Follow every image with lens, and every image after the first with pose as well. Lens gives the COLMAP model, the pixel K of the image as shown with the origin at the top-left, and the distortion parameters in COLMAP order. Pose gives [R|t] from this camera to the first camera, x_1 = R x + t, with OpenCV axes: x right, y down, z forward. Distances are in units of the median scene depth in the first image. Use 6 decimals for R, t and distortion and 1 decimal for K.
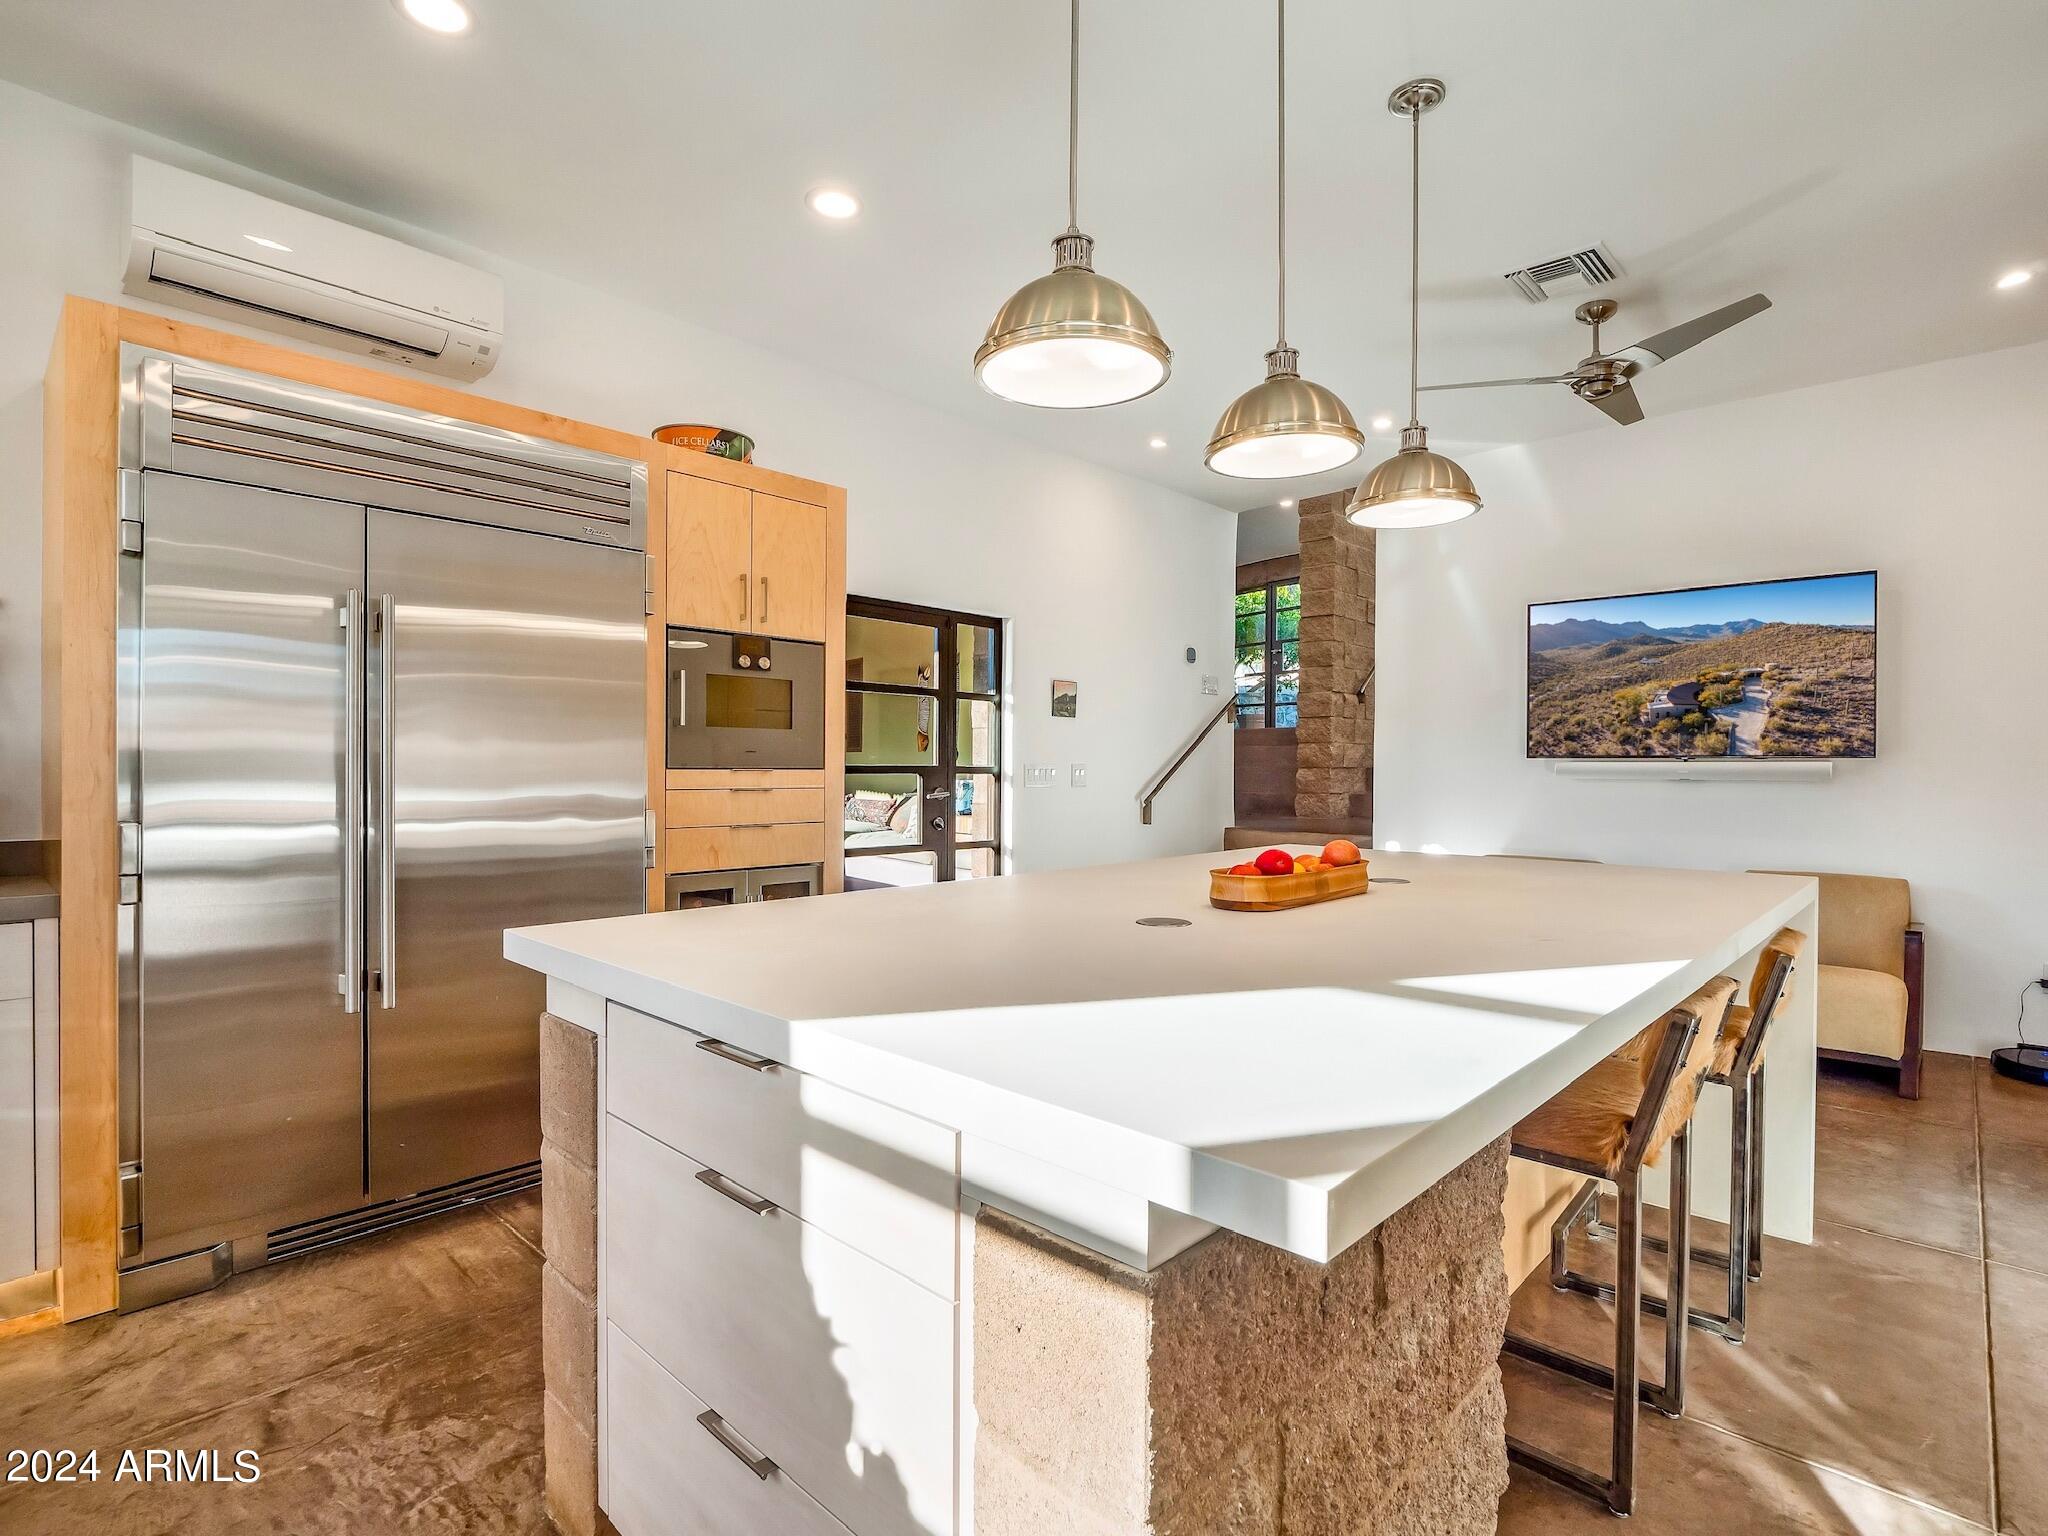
lens RADIAL K [[981.8, 0, 988.8], [0, 981.8, 785.6], [0, 0, 1]] dist [-0.012821, -0.000829]
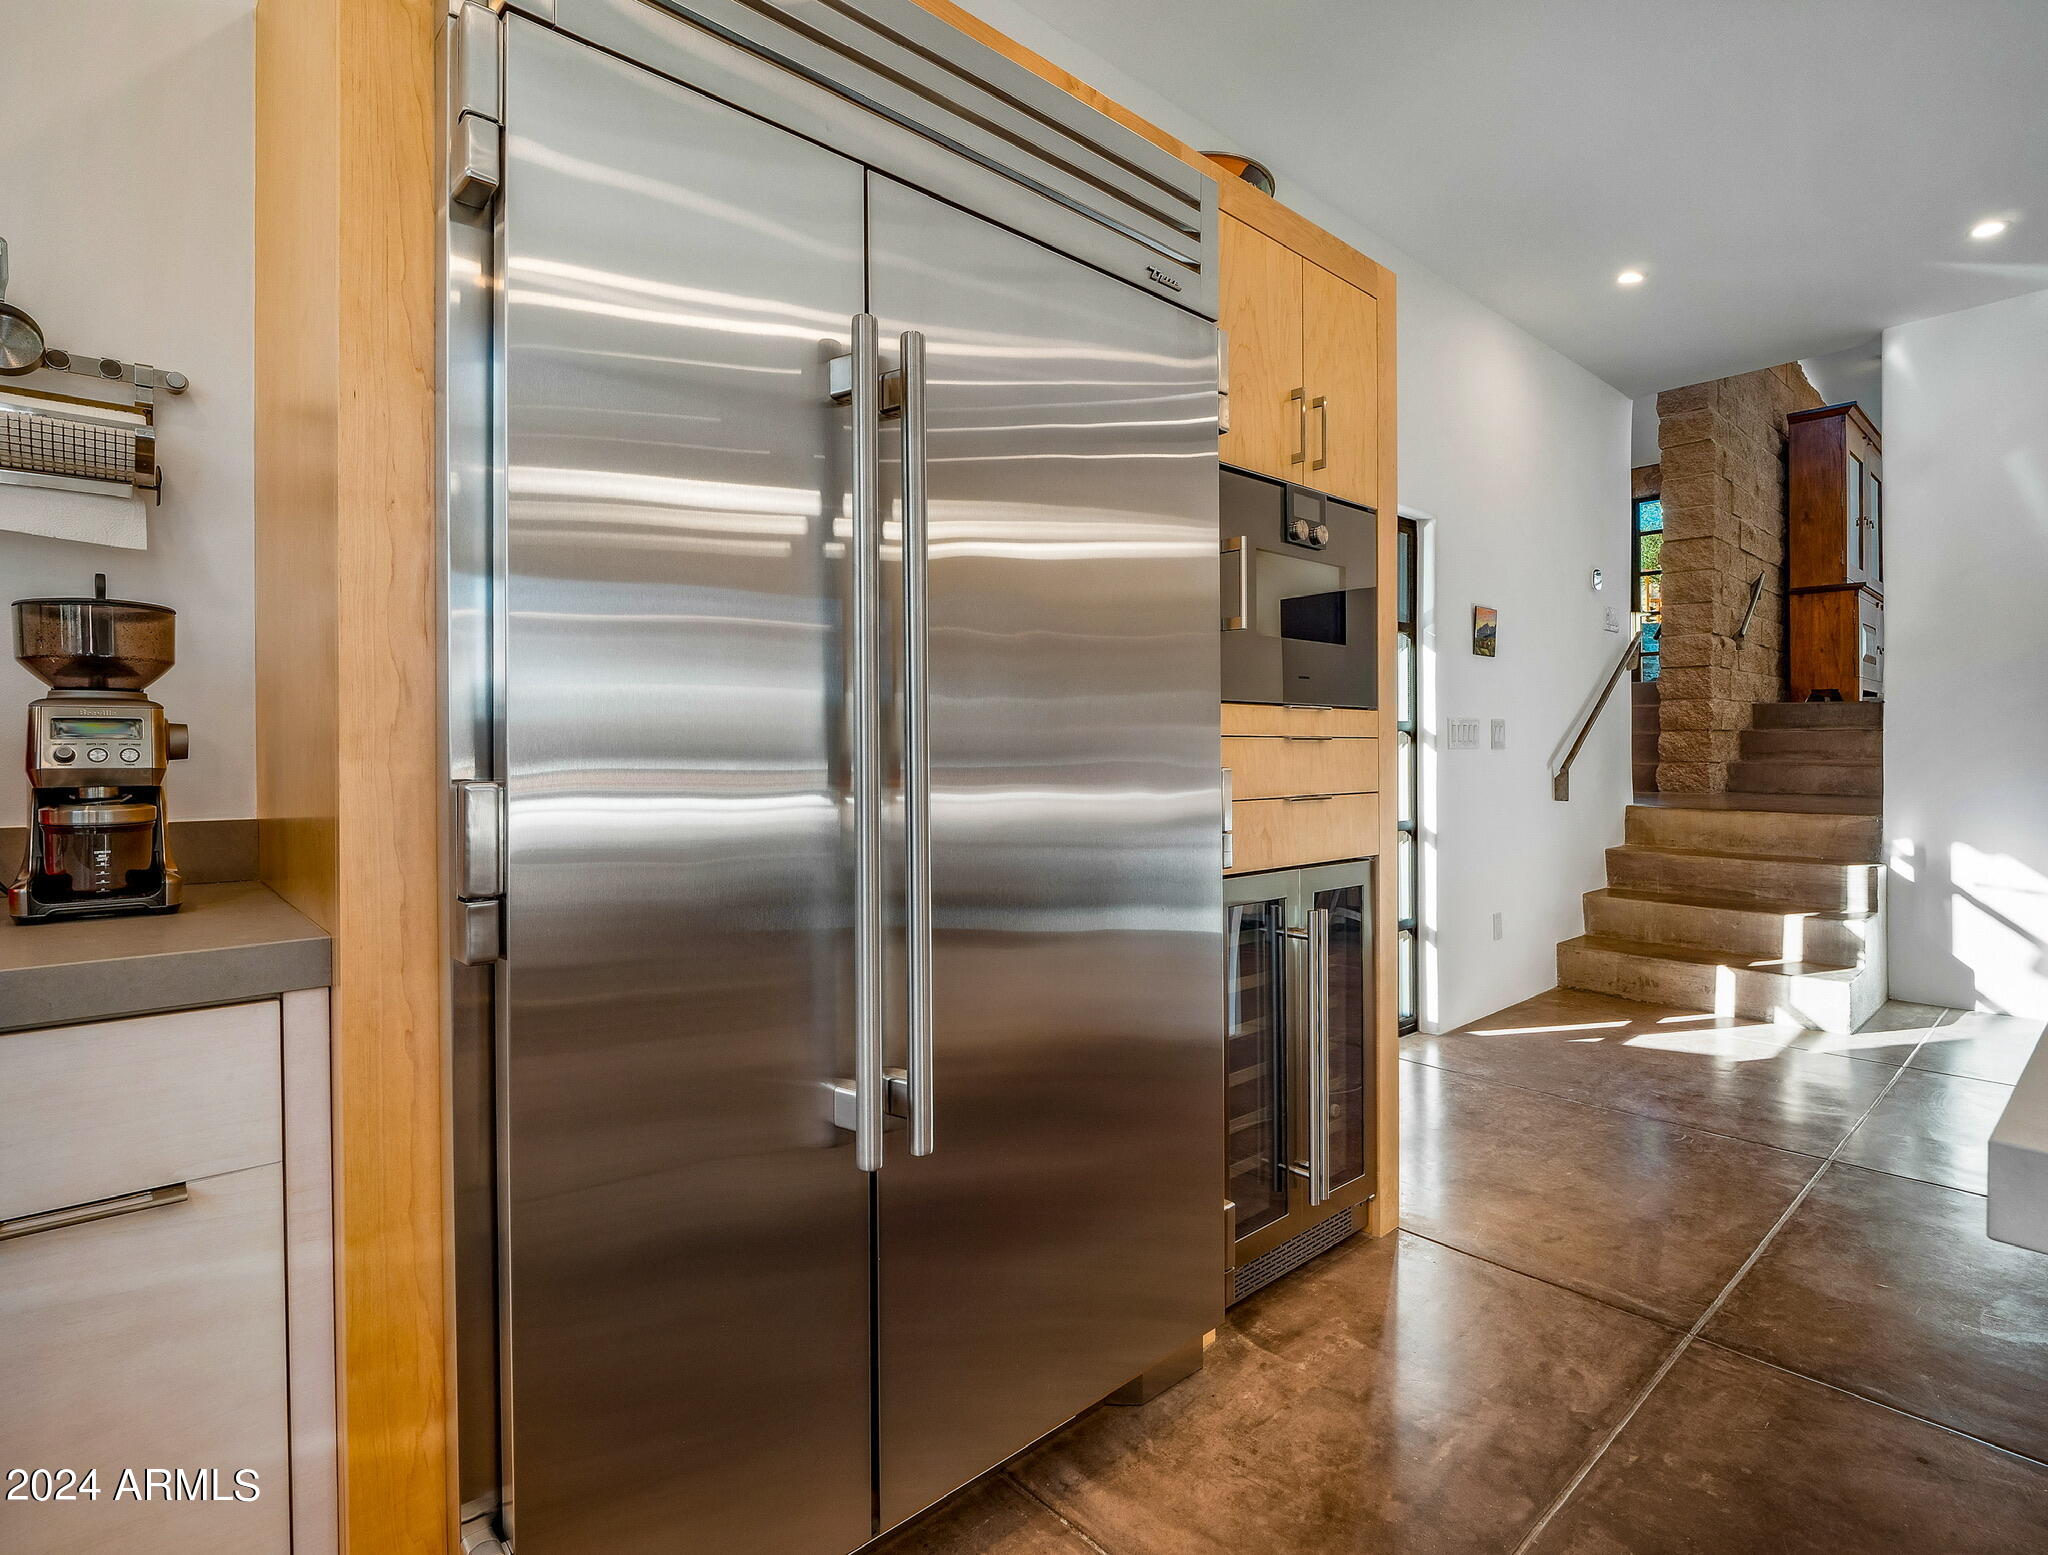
lens RADIAL K [[1028.0, 0, 1014.4], [0, 1028.0, 769.7], [0, 0, 1]] dist [-0.024305, -0.000773]
pose [[0.997160, -0.003343, -0.075236, -0.359273], [0.003717, 0.999981, 0.004836, 0.018780], [0.075219, -0.005102, 0.997154, 0.326360]]
